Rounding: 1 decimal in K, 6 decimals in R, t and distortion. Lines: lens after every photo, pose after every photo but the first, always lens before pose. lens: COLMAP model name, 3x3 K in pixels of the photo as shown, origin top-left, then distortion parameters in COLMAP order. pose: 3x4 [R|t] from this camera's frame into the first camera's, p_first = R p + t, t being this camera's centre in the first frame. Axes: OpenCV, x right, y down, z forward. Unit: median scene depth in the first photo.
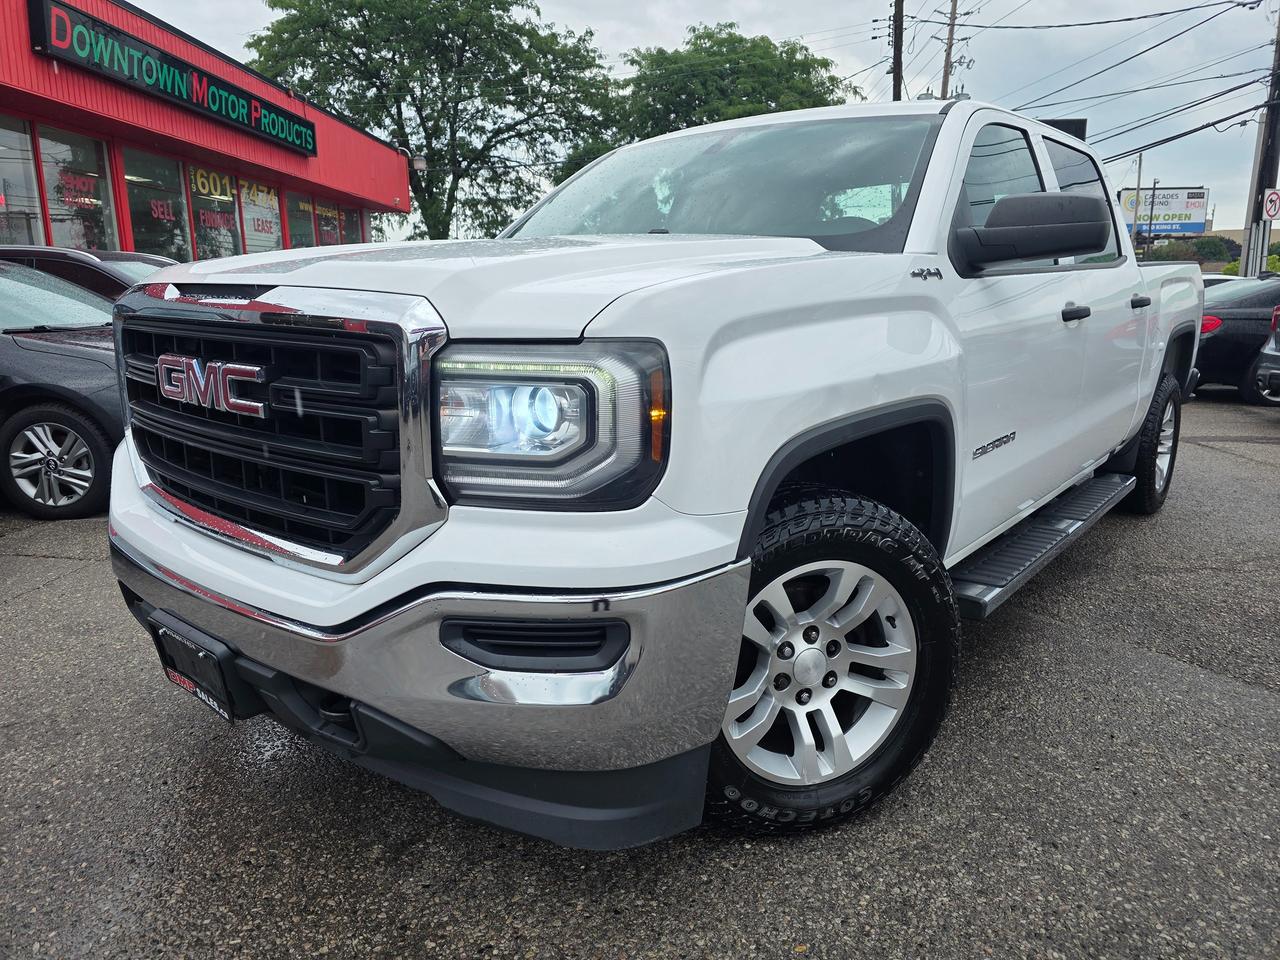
lens RADIAL K [[864.9, 0, 641.3], [0, 864.9, 470.1], [0, 0, 1]] dist [0.053710, -0.040377]
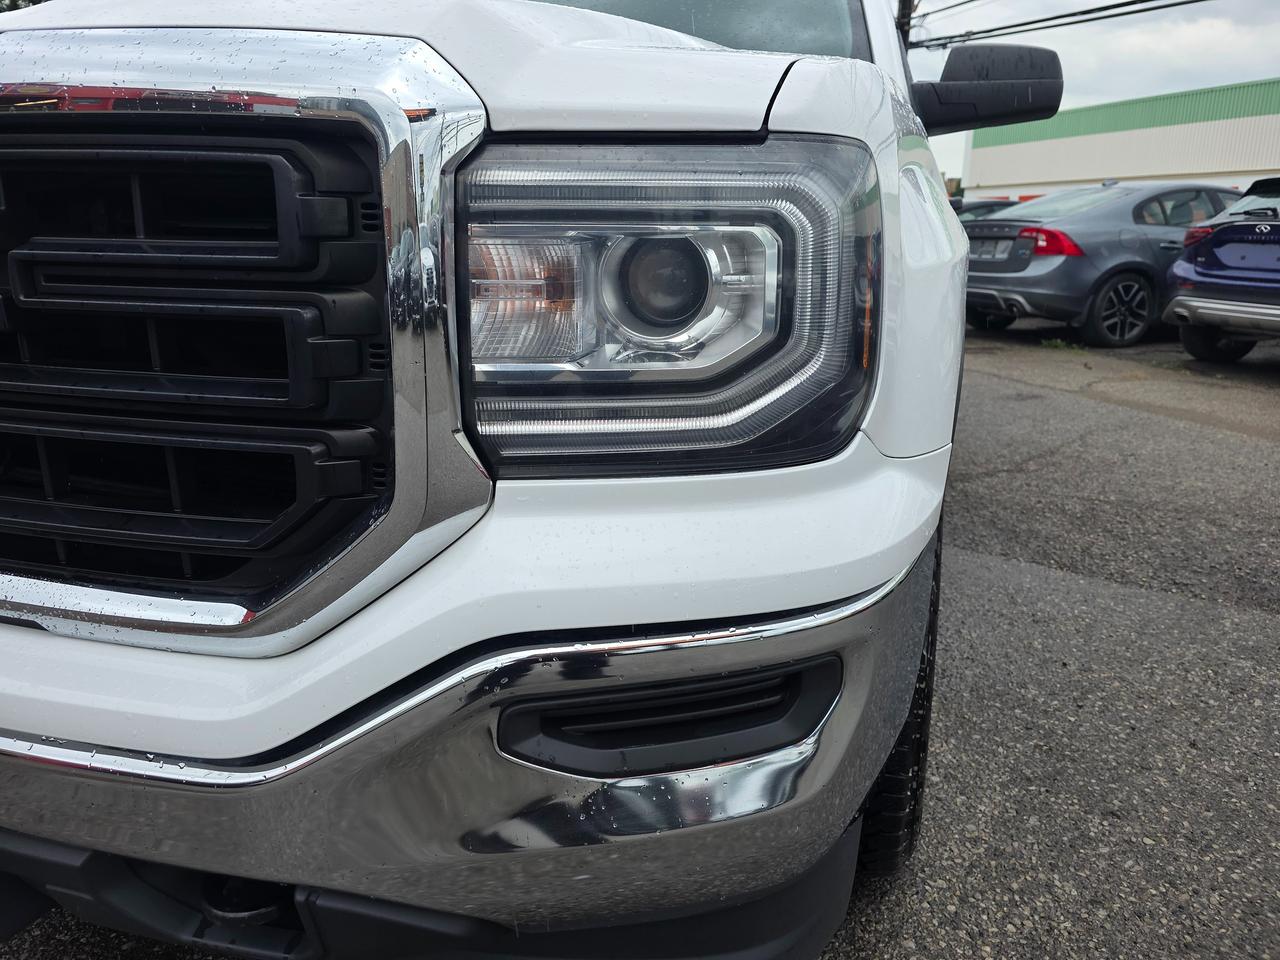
lens RADIAL K [[880.0, 0, 616.9], [0, 880.0, 476.4], [0, 0, 1]] dist [0.027555, -0.009202]
pose [[0.936322, -0.090776, 0.339207, -0.316968], [0.066591, 0.994381, 0.082296, 0.000625], [-0.344771, -0.054468, 0.937105, 0.483390]]
